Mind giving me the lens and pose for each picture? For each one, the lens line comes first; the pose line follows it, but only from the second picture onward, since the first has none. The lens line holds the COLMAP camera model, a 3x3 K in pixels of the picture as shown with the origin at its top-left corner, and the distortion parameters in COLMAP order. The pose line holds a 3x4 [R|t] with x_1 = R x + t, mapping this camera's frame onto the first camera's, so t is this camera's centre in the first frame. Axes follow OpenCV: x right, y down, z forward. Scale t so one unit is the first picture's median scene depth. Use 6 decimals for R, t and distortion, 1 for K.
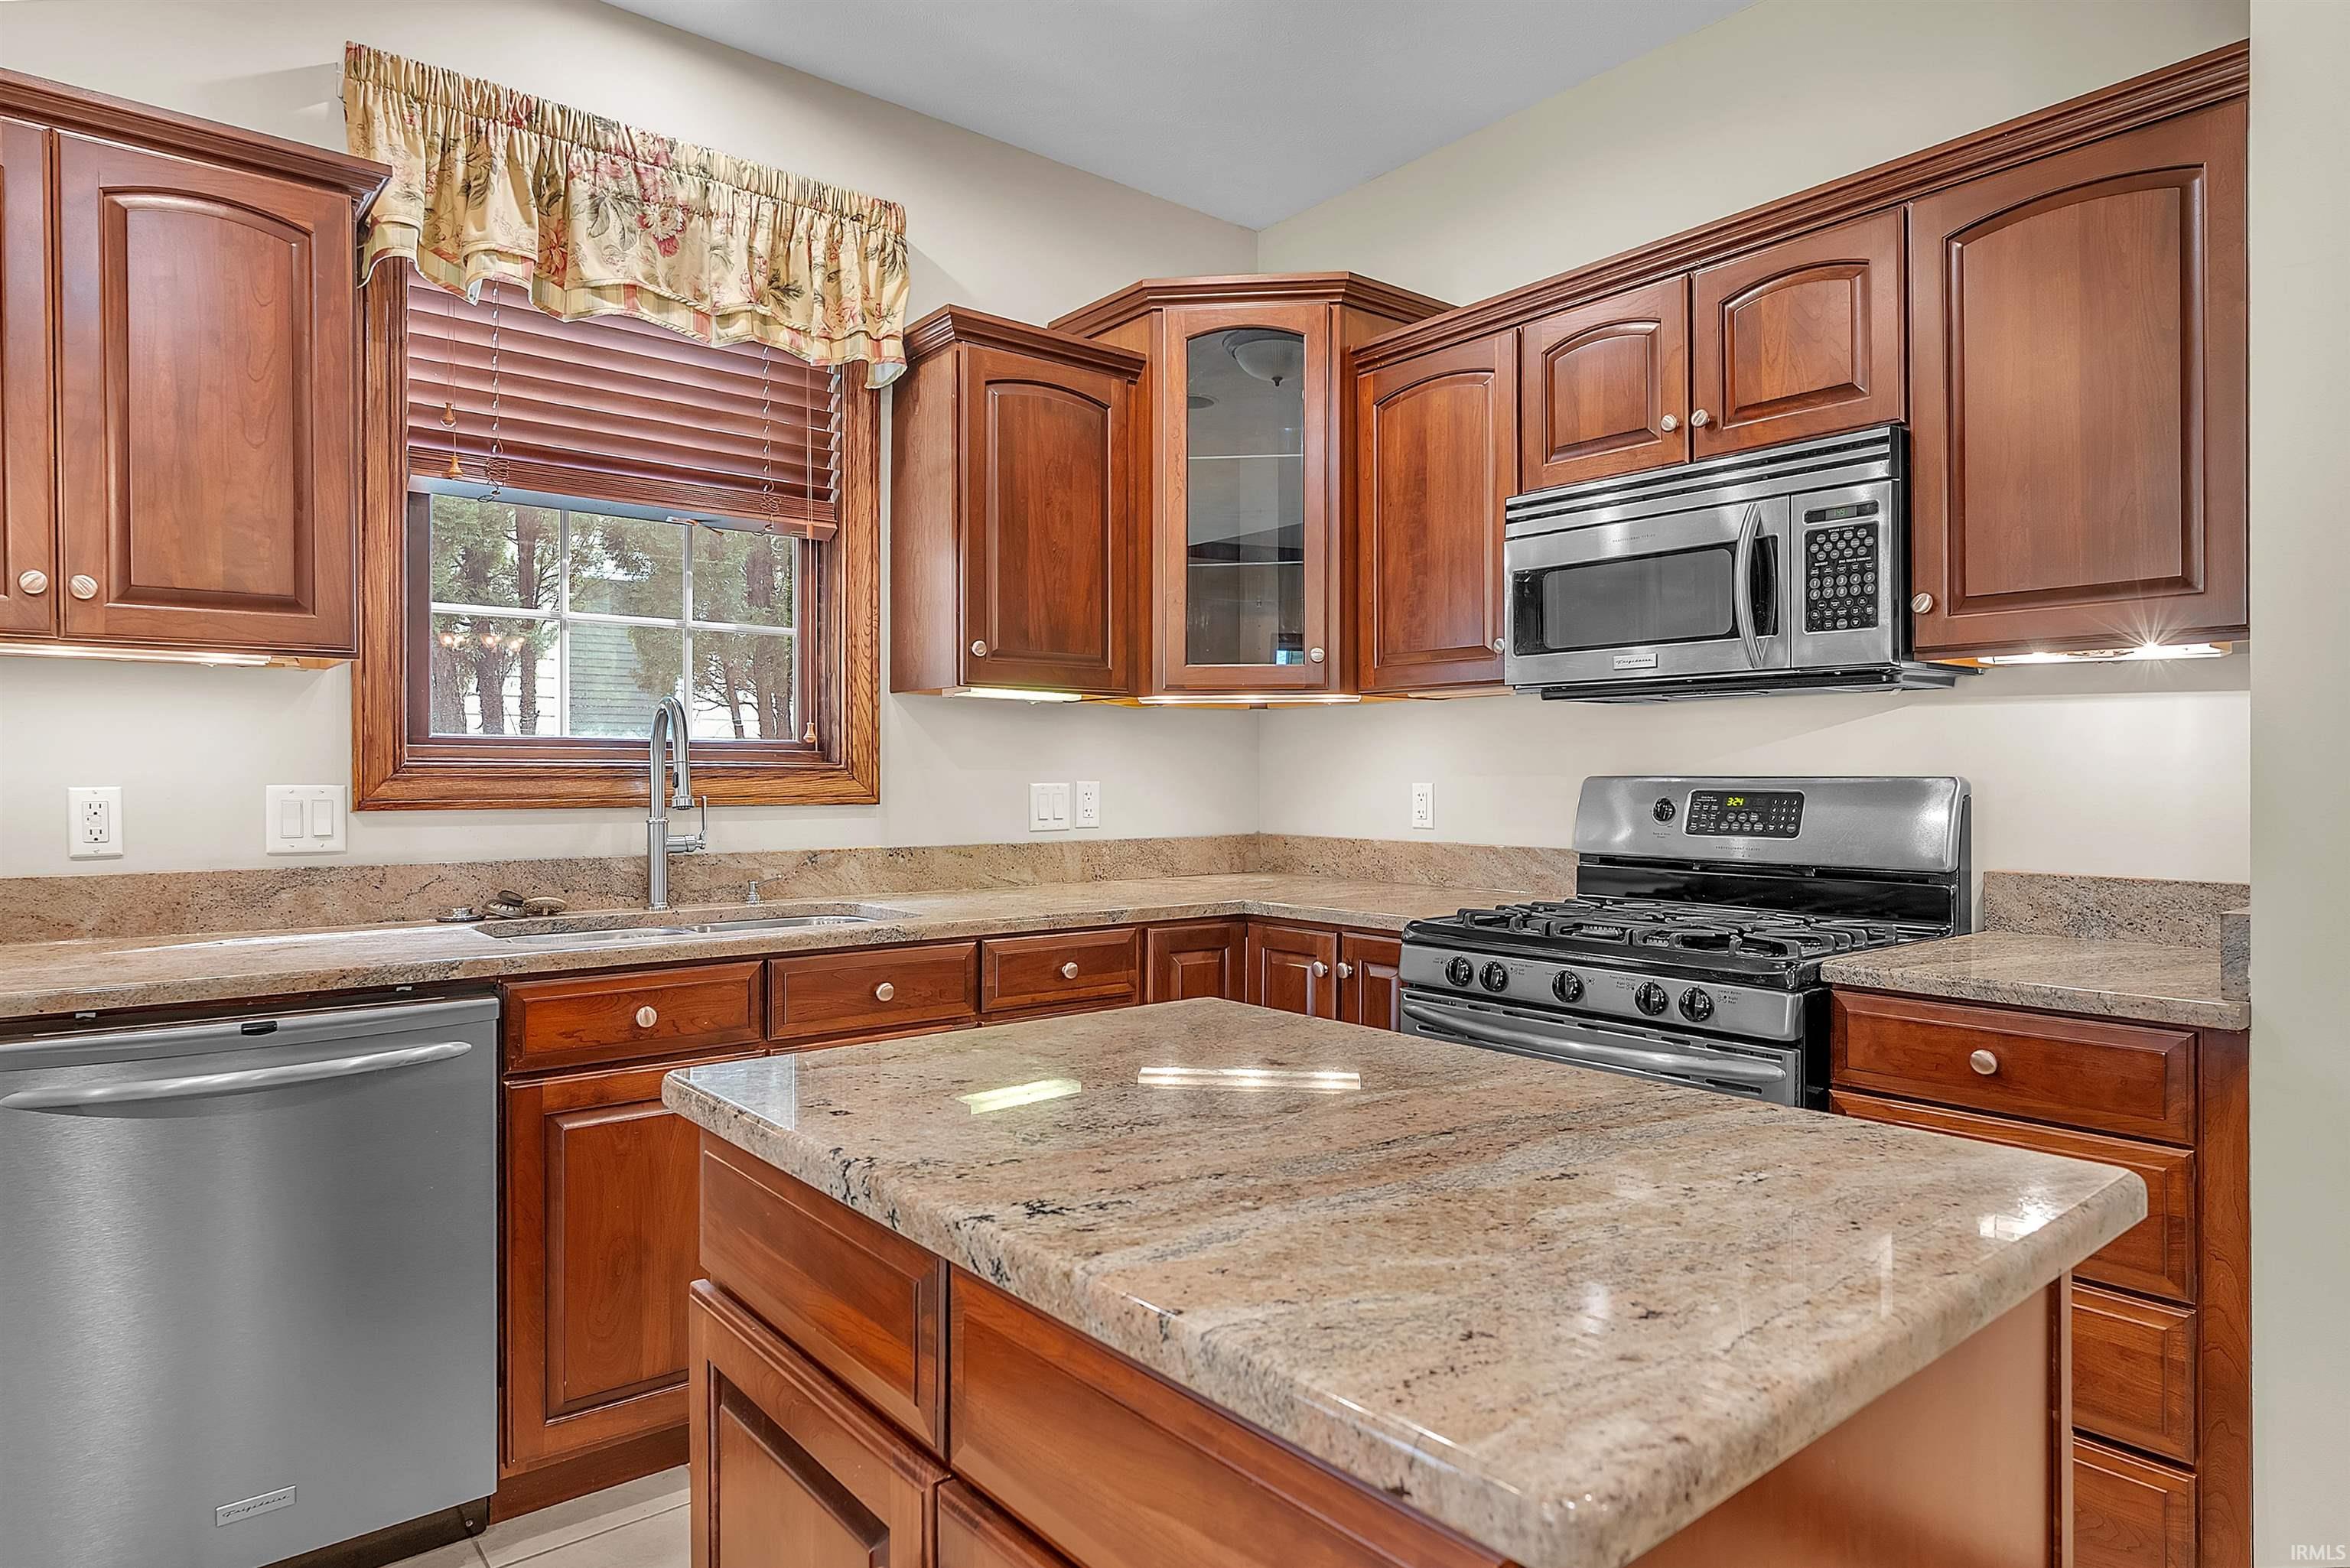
lens RADIAL K [[1378.8, 0, 1169.7], [0, 1378.8, 771.9], [0, 0, 1]] dist [0.011206, -0.004223]
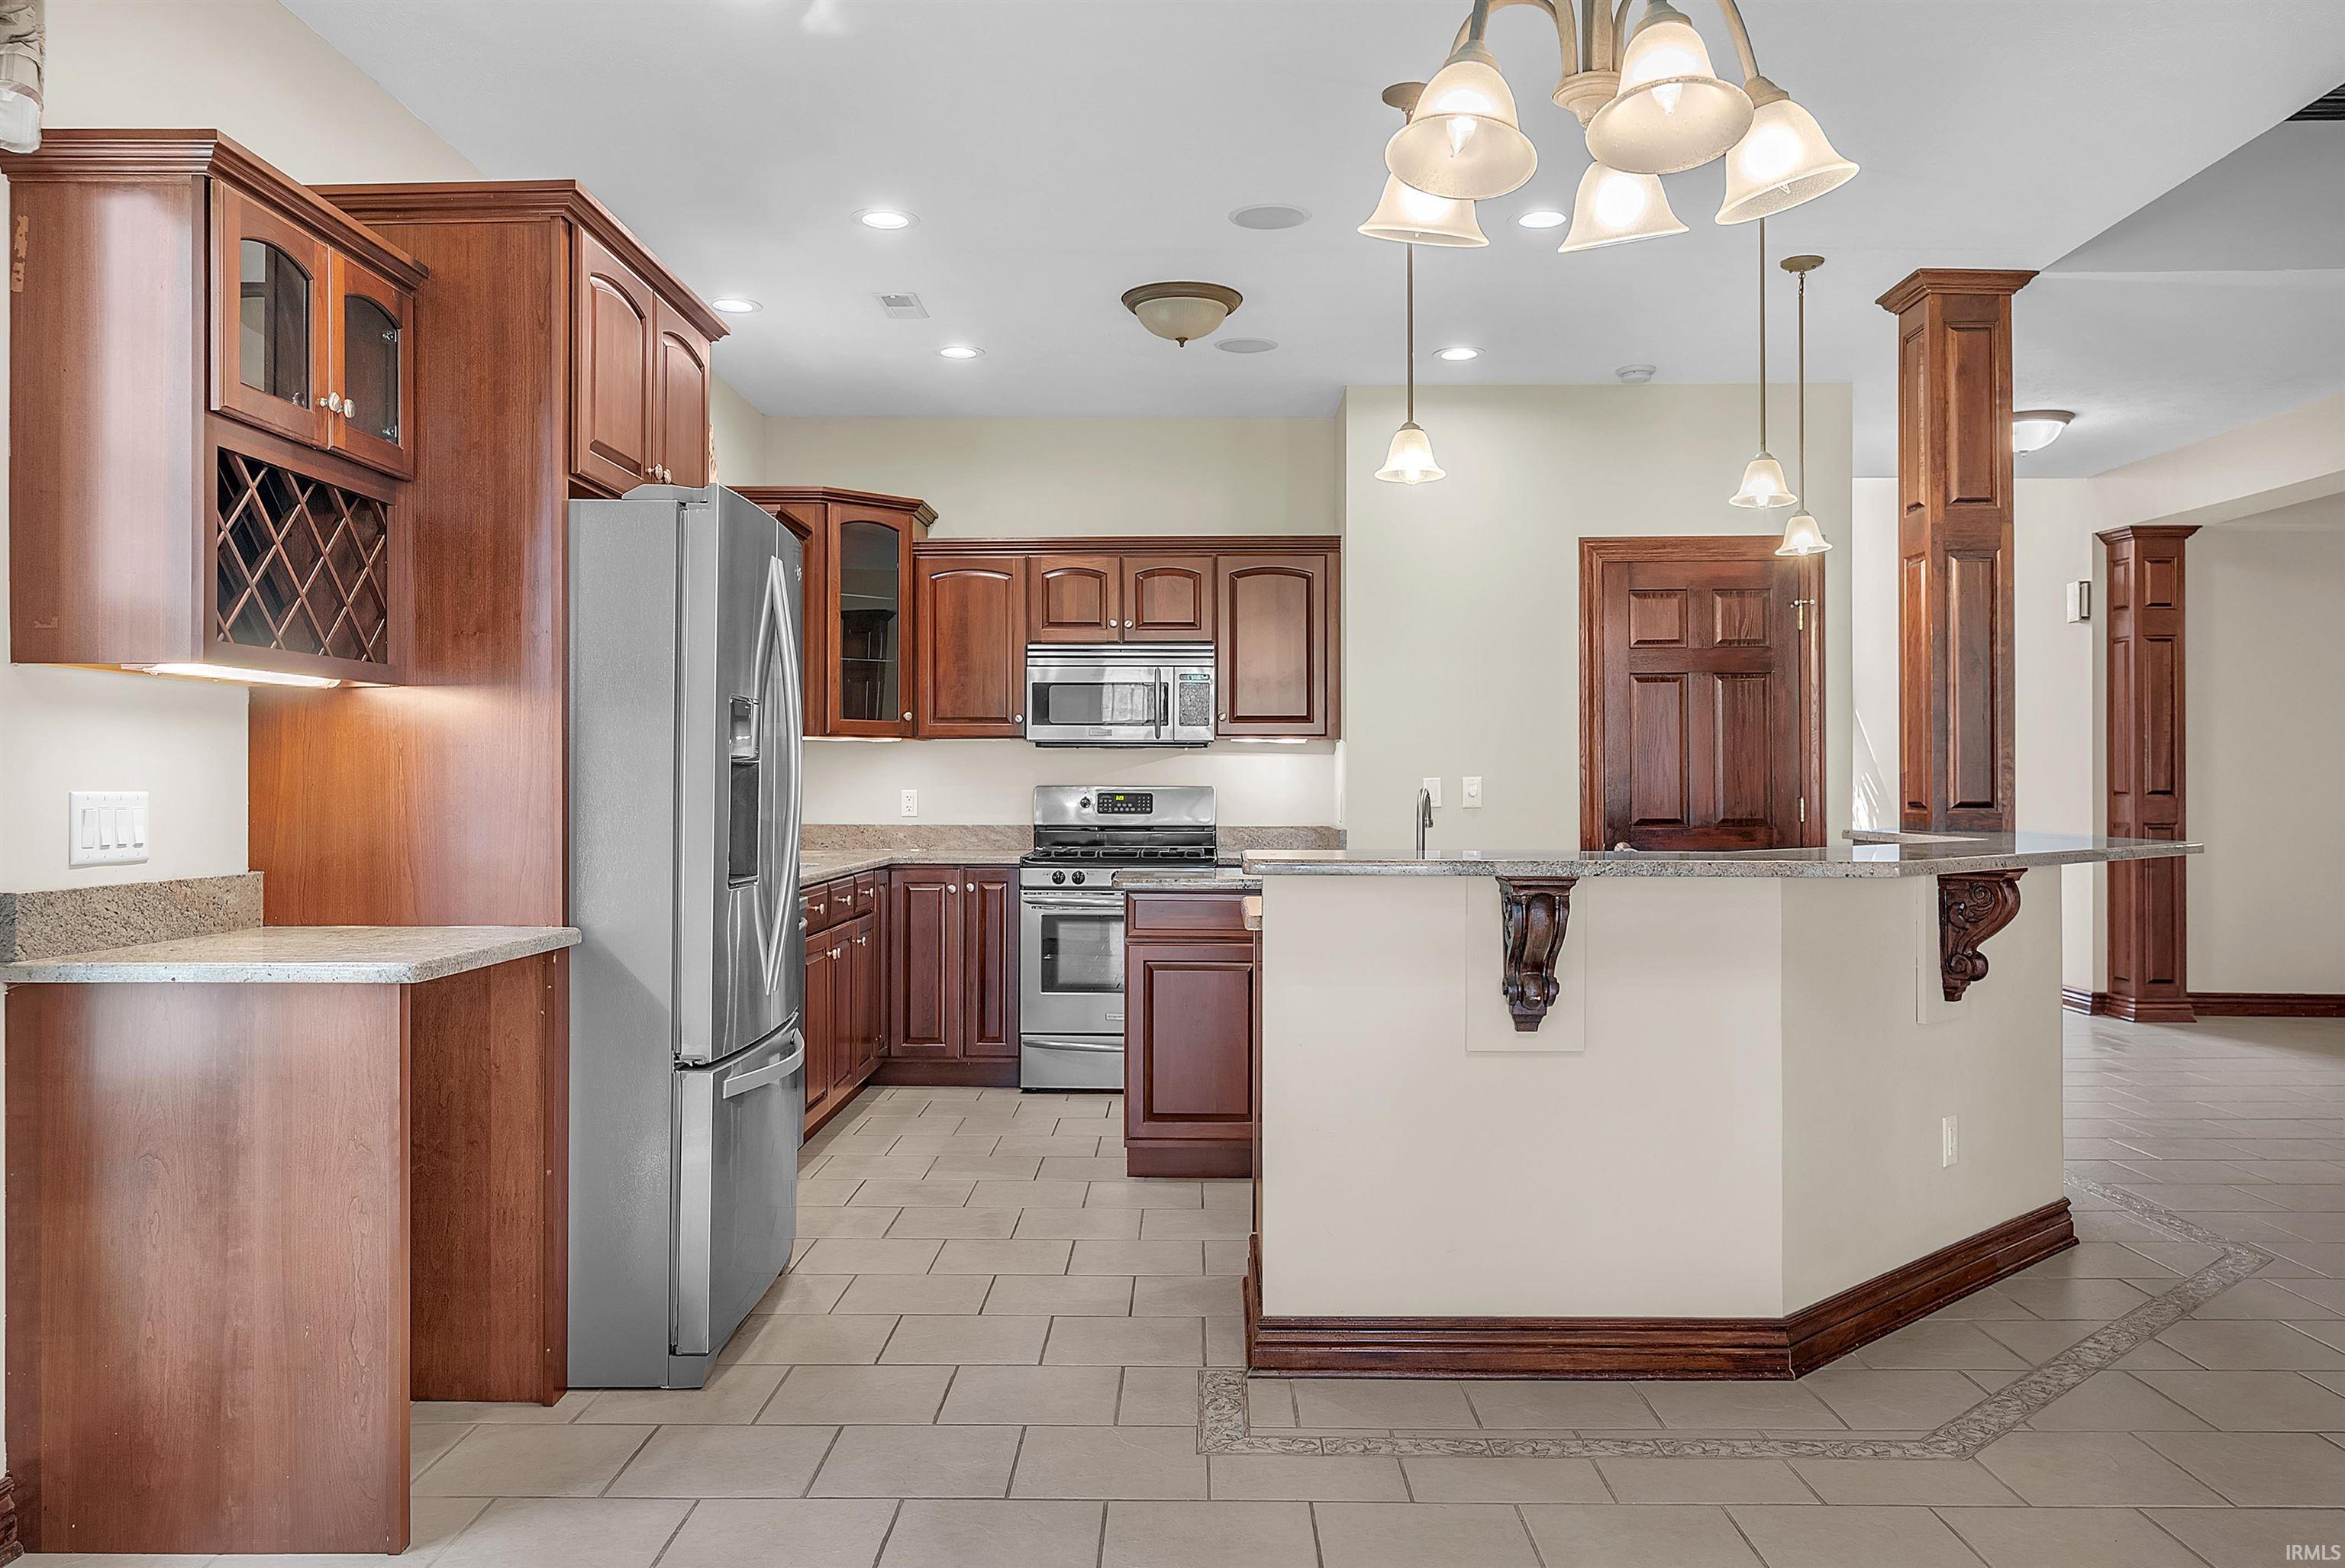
lens RADIAL K [[1719.8, 0, 1163.8], [0, 1719.8, 778.4], [0, 0, 1]] dist [0.018775, 0.002494]
pose [[0.649213, 0.003000, 0.760600, -1.514899], [-0.002653, 0.999995, -0.001680, -0.004216], [-0.760602, -0.000928, 0.649218, -0.752088]]
